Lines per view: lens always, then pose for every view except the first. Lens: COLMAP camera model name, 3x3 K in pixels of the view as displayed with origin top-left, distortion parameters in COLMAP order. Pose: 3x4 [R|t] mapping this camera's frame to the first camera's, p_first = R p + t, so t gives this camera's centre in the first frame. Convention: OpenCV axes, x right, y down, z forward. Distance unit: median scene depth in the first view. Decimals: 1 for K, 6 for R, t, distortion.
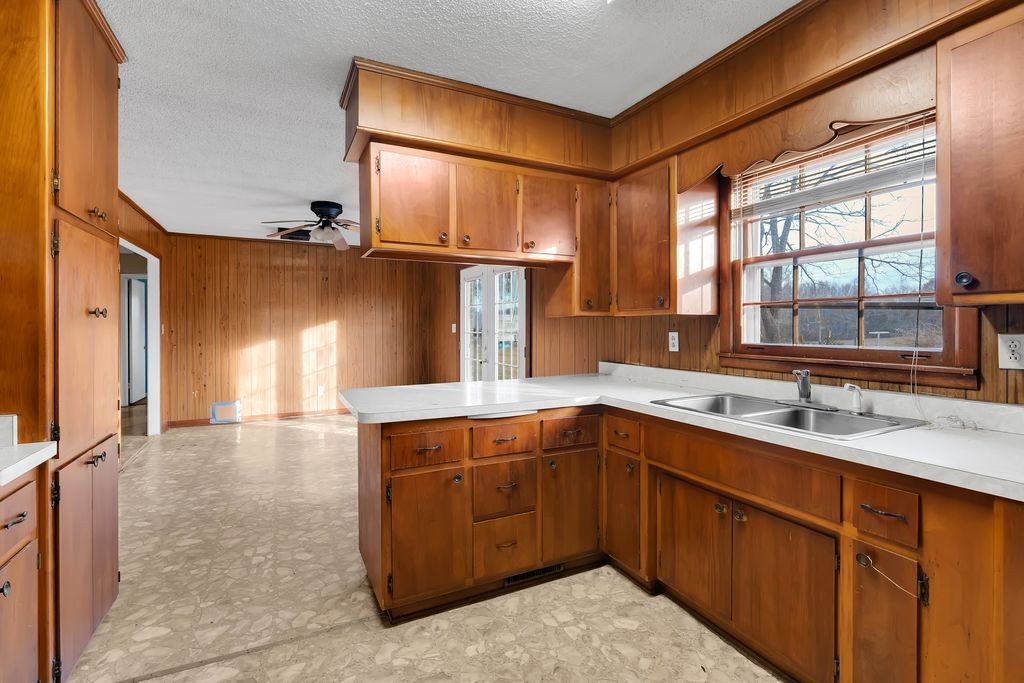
lens RADIAL K [[476.7, 0, 510.6], [0, 476.7, 324.9], [0, 0, 1]] dist [-0.000988, -0.000351]
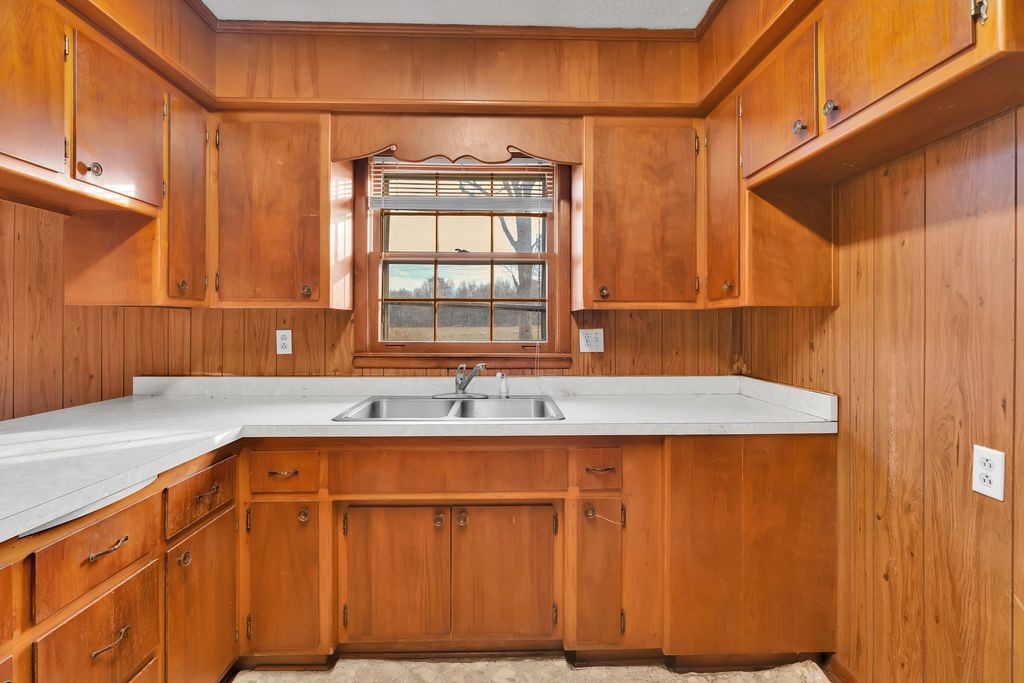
lens RADIAL K [[470.5, 0, 514.4], [0, 470.5, 323.5], [0, 0, 1]] dist [-0.000209, 0.000323]
pose [[0.417096, 0.003600, 0.908855, -0.256777], [-0.006140, 0.999980, -0.001143, 0.002846], [-0.908842, -0.005103, 0.417110, 0.379205]]
